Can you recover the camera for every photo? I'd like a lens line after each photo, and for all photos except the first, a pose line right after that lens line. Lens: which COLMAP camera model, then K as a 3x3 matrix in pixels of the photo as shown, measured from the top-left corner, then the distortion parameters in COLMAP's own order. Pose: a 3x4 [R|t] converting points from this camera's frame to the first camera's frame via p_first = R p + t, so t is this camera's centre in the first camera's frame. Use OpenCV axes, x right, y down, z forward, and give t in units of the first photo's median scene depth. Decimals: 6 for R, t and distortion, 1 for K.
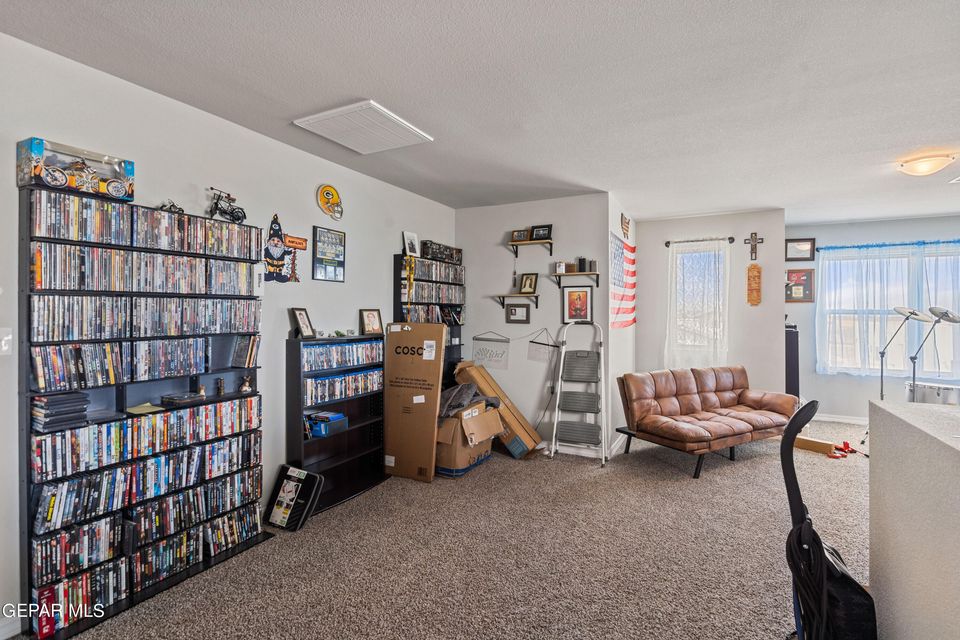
lens RADIAL K [[447.5, 0, 480.8], [0, 447.5, 309.2], [0, 0, 1]] dist [-0.000213, 0.000399]
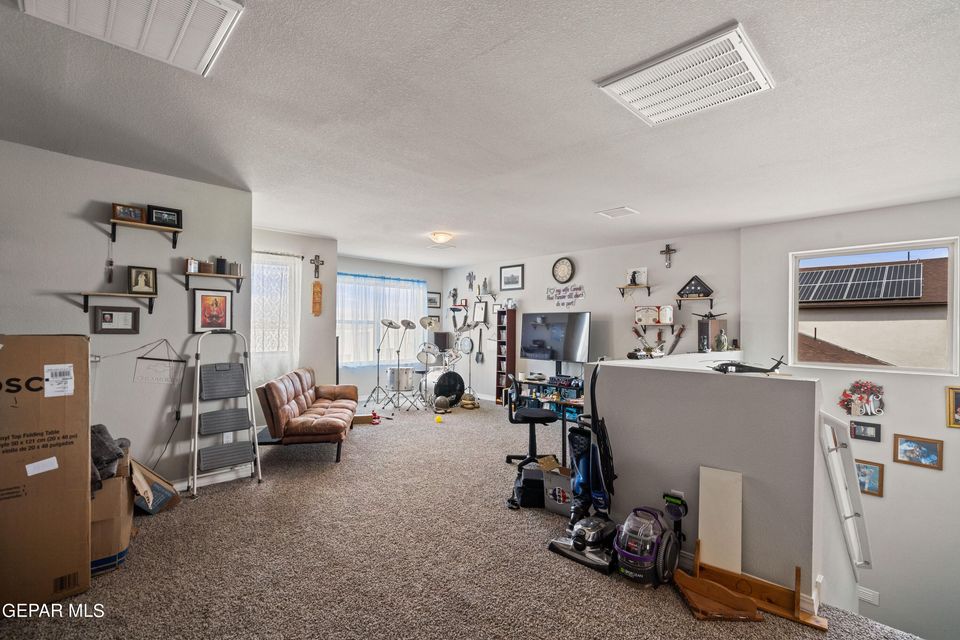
lens RADIAL K [[437.9, 0, 478.6], [0, 437.9, 323.9], [0, 0, 1]] dist [-0.005374, 0.000409]
pose [[0.321660, 0.004548, 0.946844, -0.416487], [-0.019459, 0.999809, 0.001808, 0.003417], [-0.946655, -0.019007, 0.321687, 0.239627]]
